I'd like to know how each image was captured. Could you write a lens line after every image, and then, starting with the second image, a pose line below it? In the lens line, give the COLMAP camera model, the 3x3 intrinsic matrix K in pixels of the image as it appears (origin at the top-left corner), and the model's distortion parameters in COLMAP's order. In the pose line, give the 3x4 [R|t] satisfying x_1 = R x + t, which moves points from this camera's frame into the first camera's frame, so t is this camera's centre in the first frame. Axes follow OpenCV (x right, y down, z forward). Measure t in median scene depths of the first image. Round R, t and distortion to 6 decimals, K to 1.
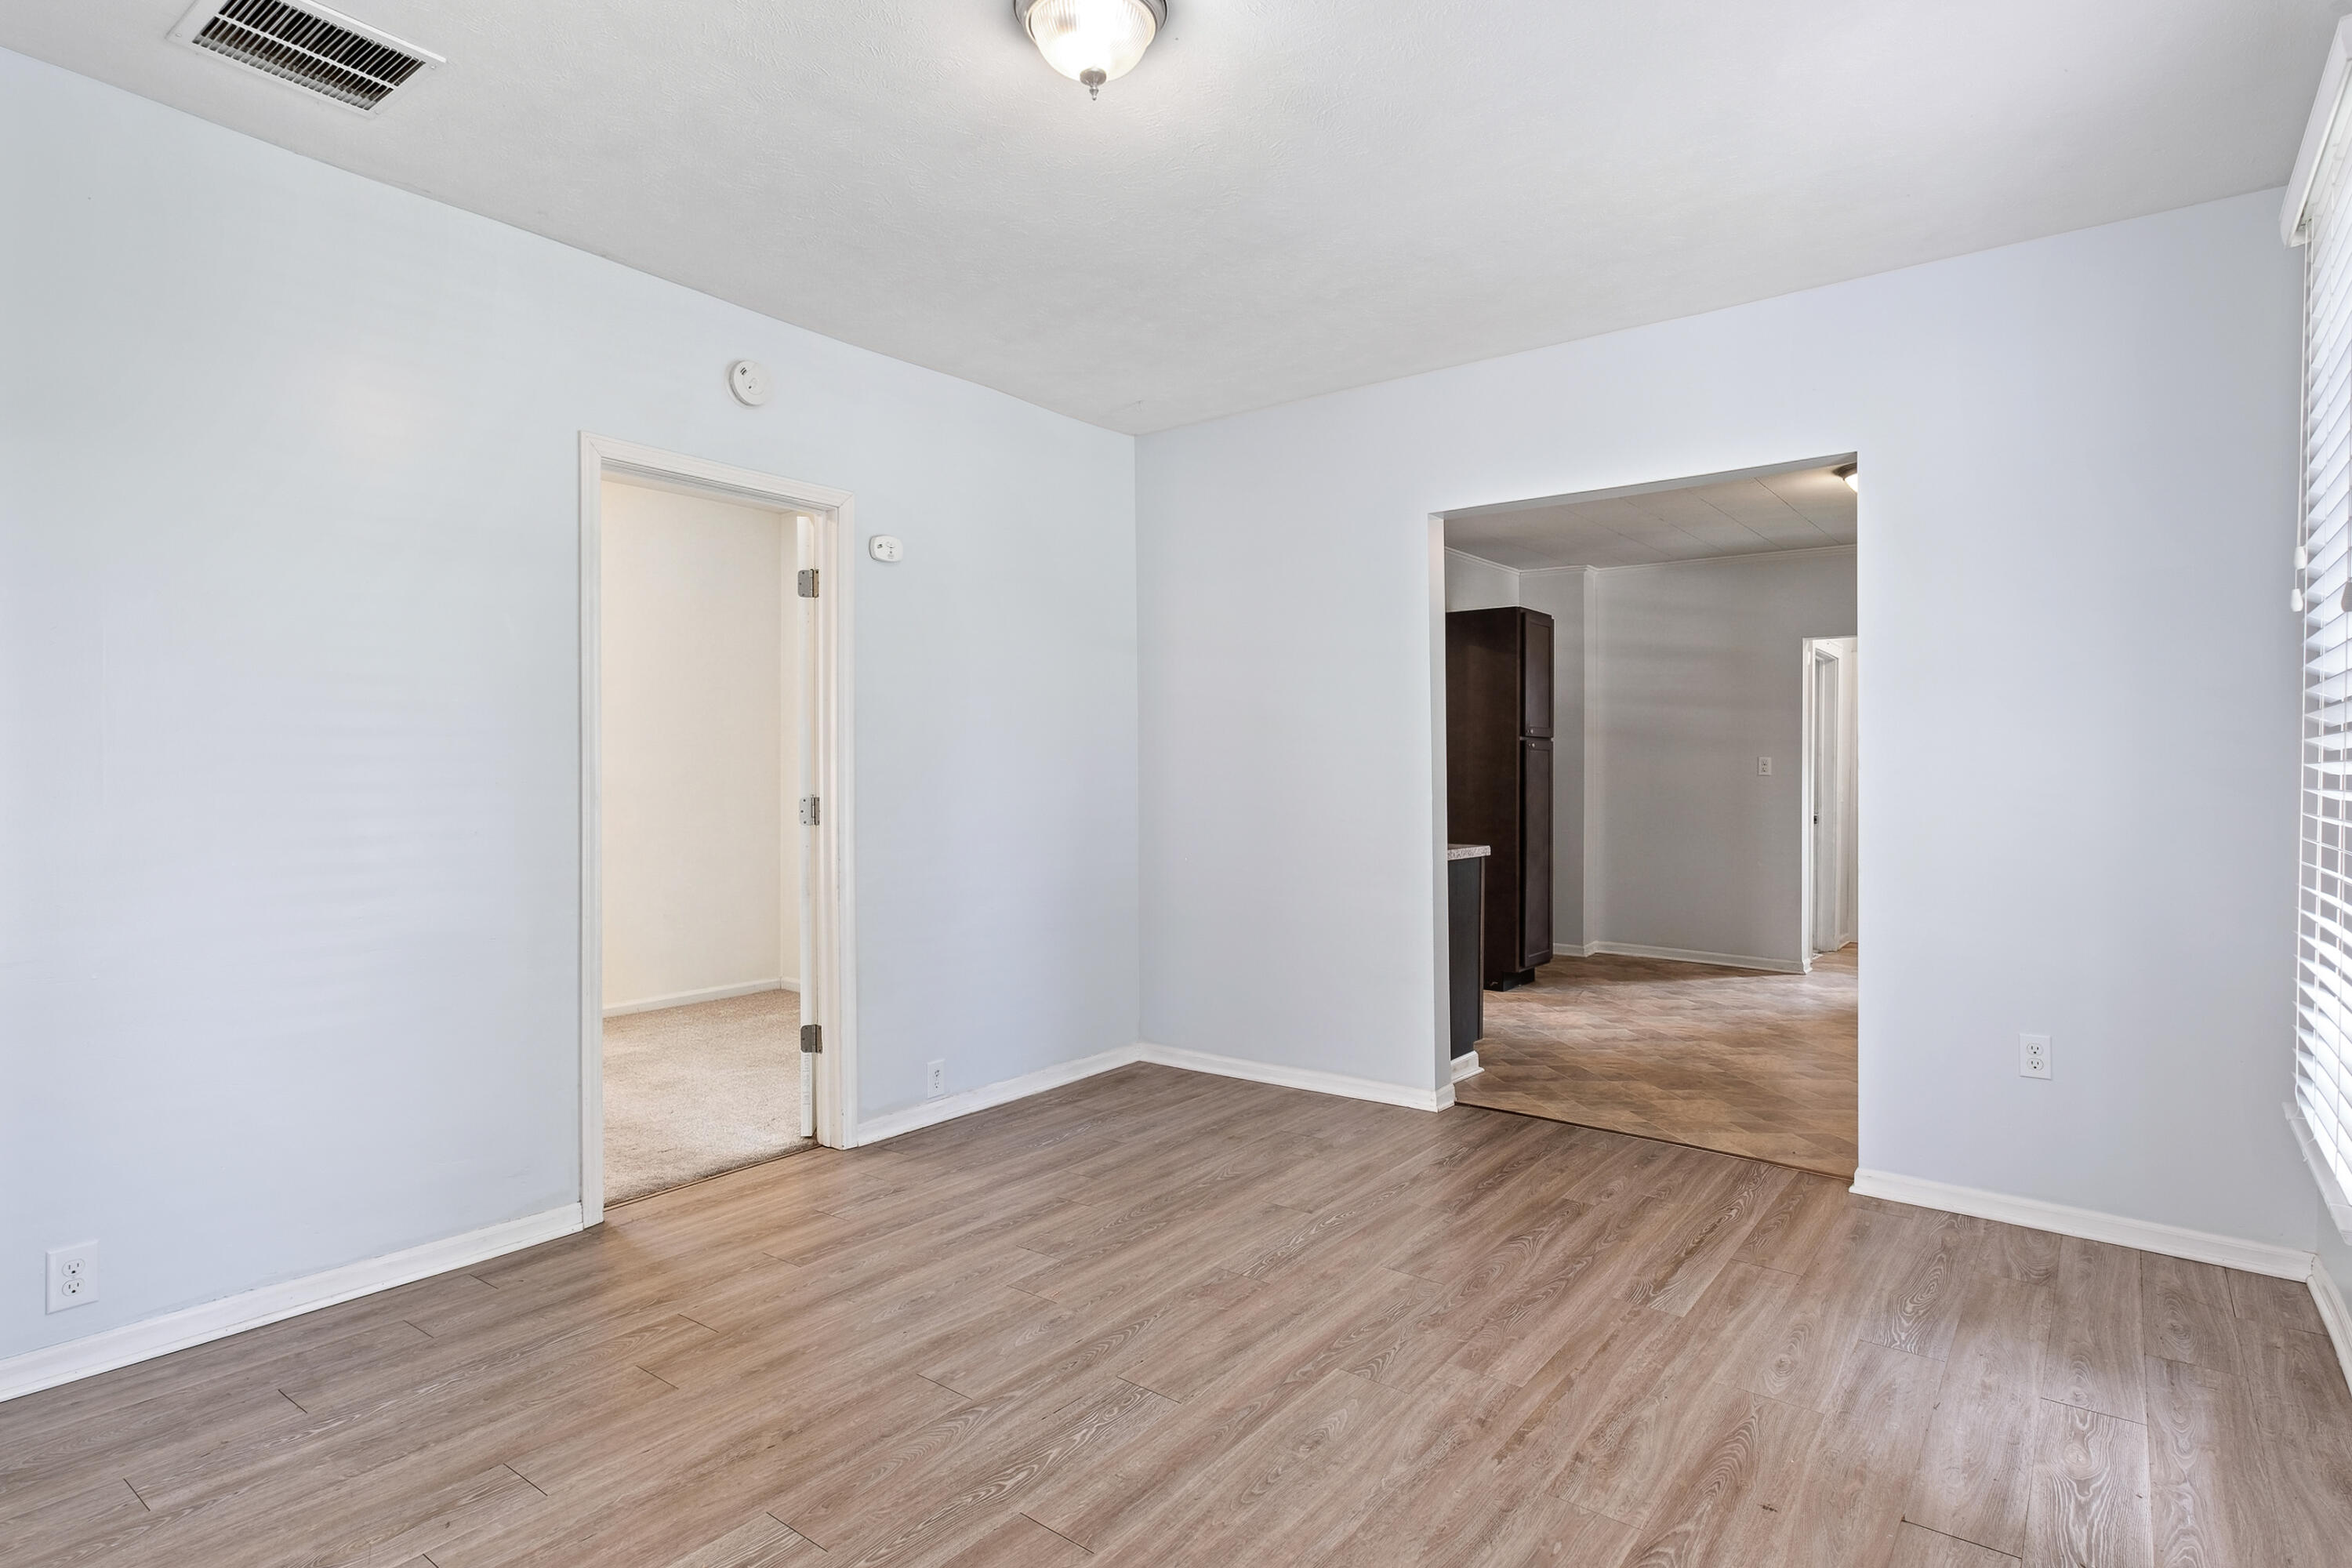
lens RADIAL K [[1175.0, 0, 1183.5], [0, 1175.0, 772.5], [0, 0, 1]] dist [-0.000858, -0.001074]
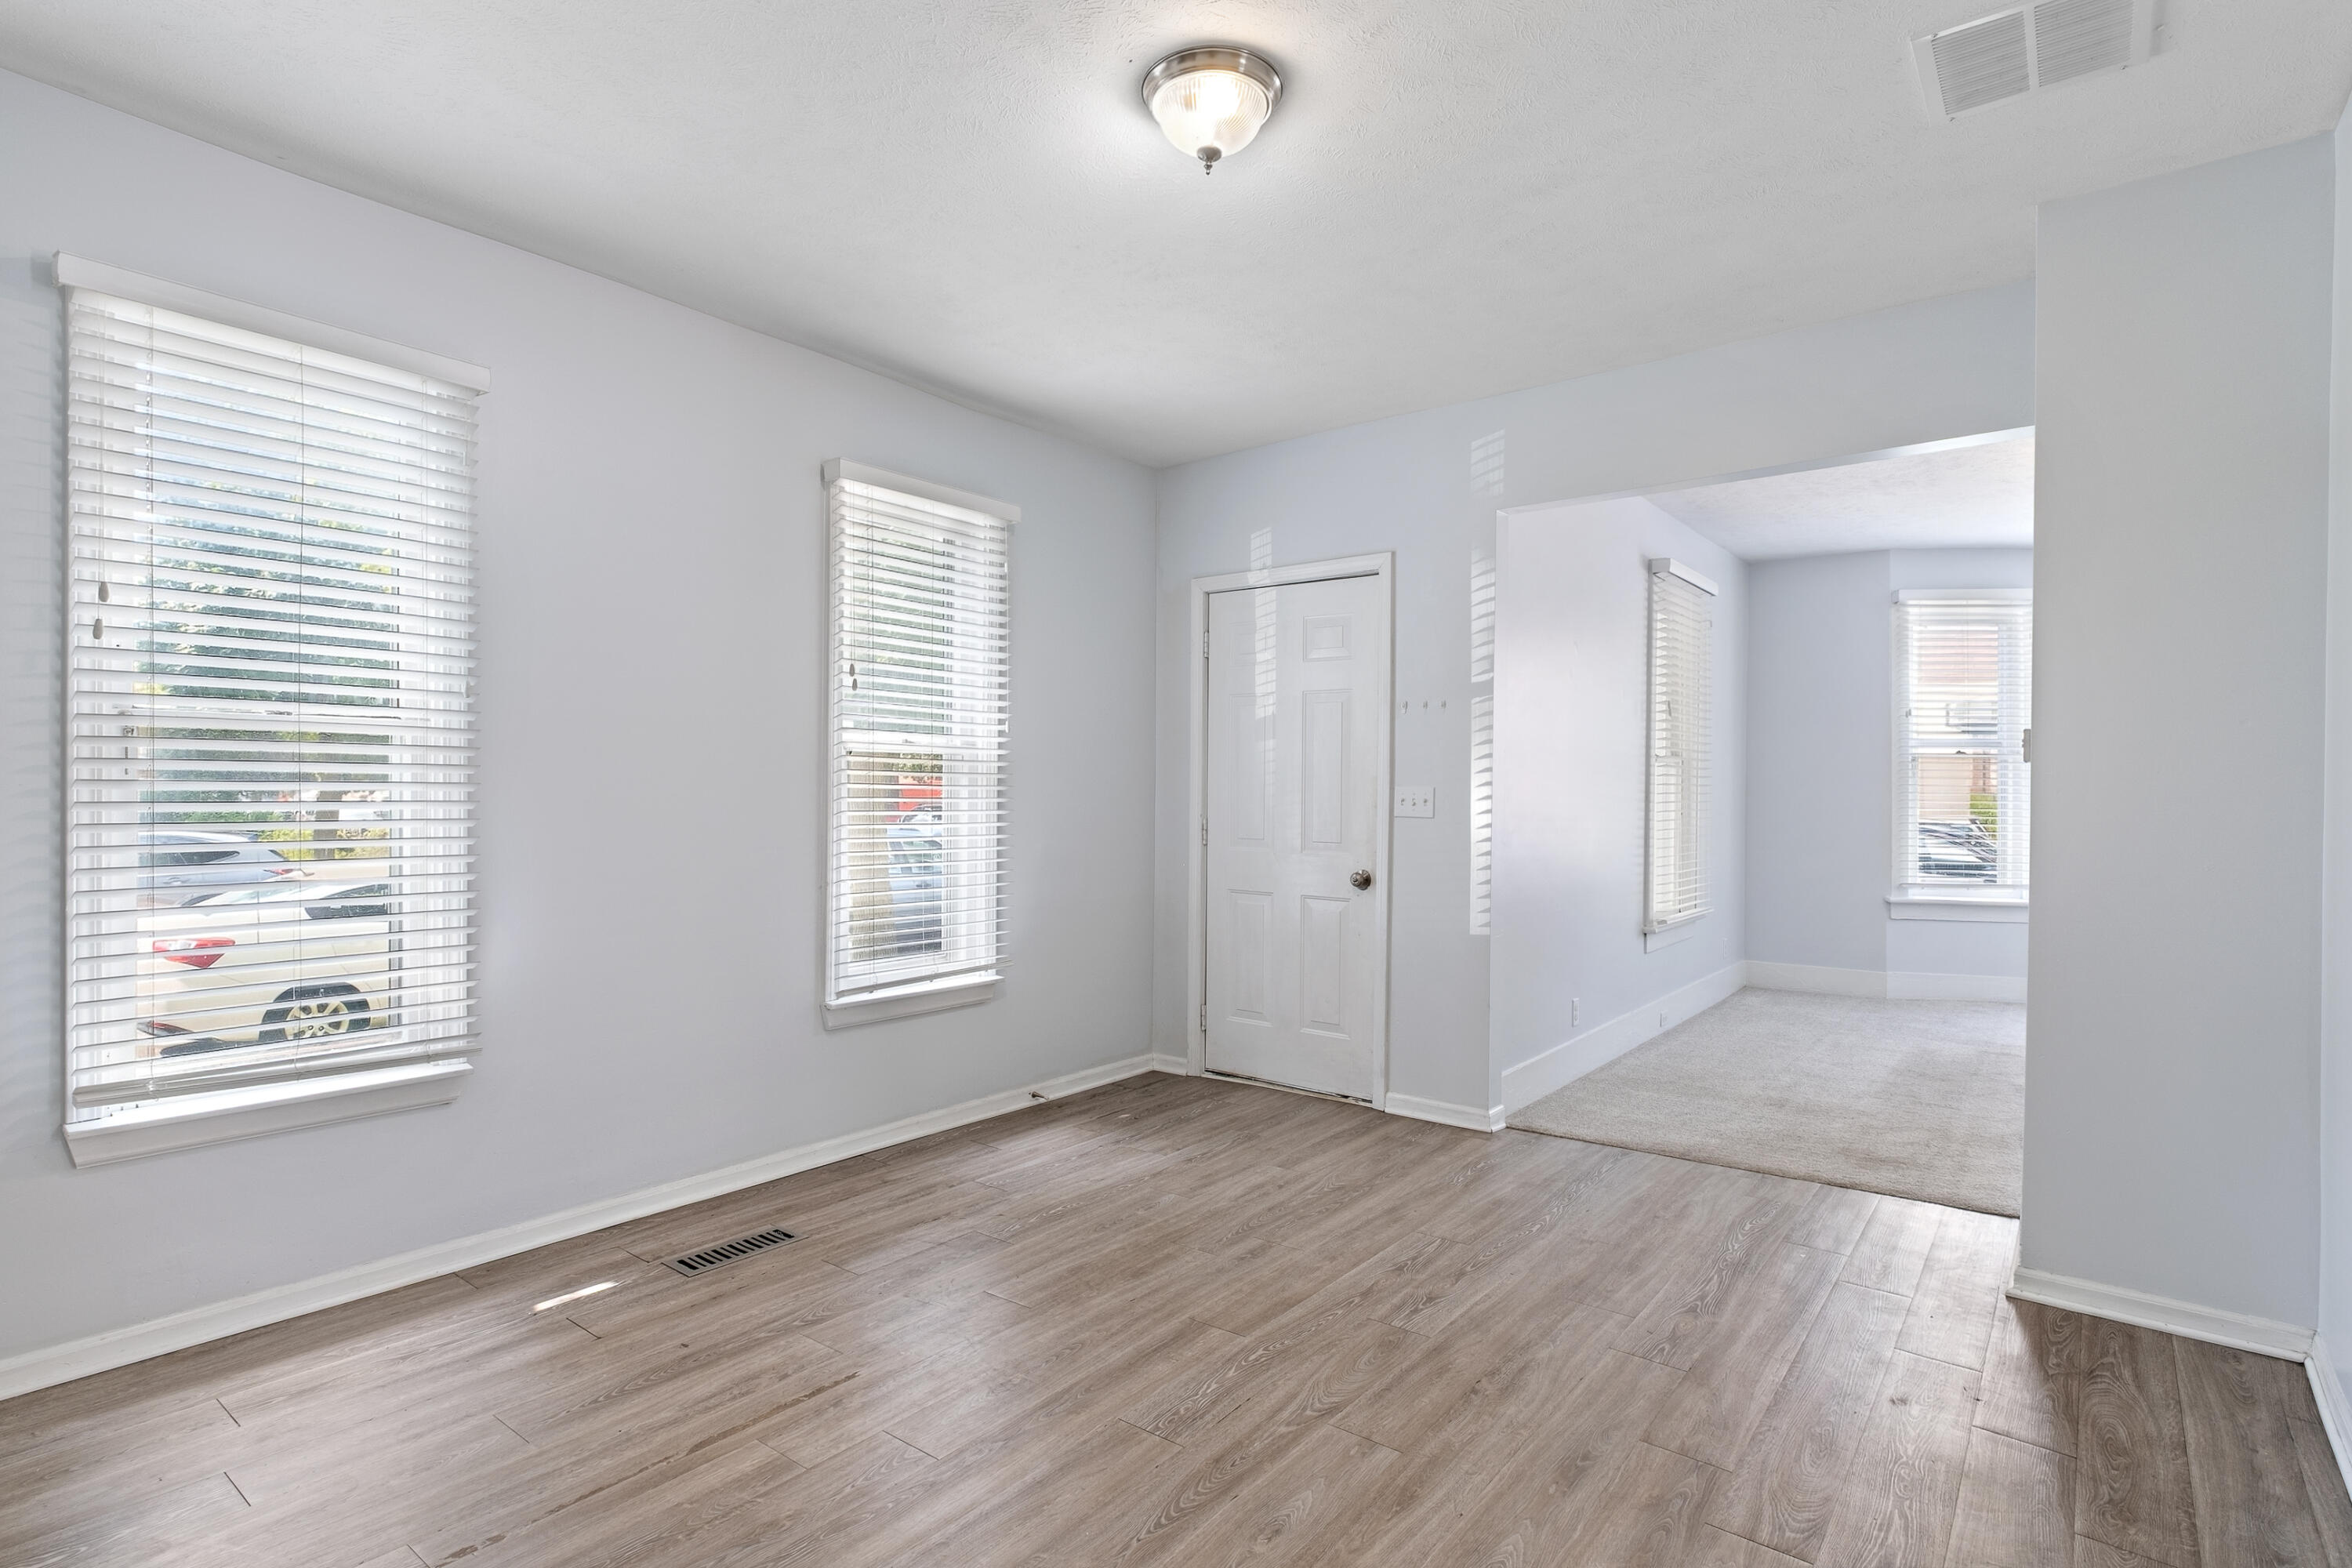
lens RADIAL K [[1175.0, 0, 1183.5], [0, 1175.0, 772.5], [0, 0, 1]] dist [-0.000858, -0.001074]
pose [[-0.999932, -0.006918, 0.009342, -0.063975], [-0.007010, 0.999927, -0.009881, -0.009444], [-0.009273, -0.009945, -0.999908, 2.017369]]
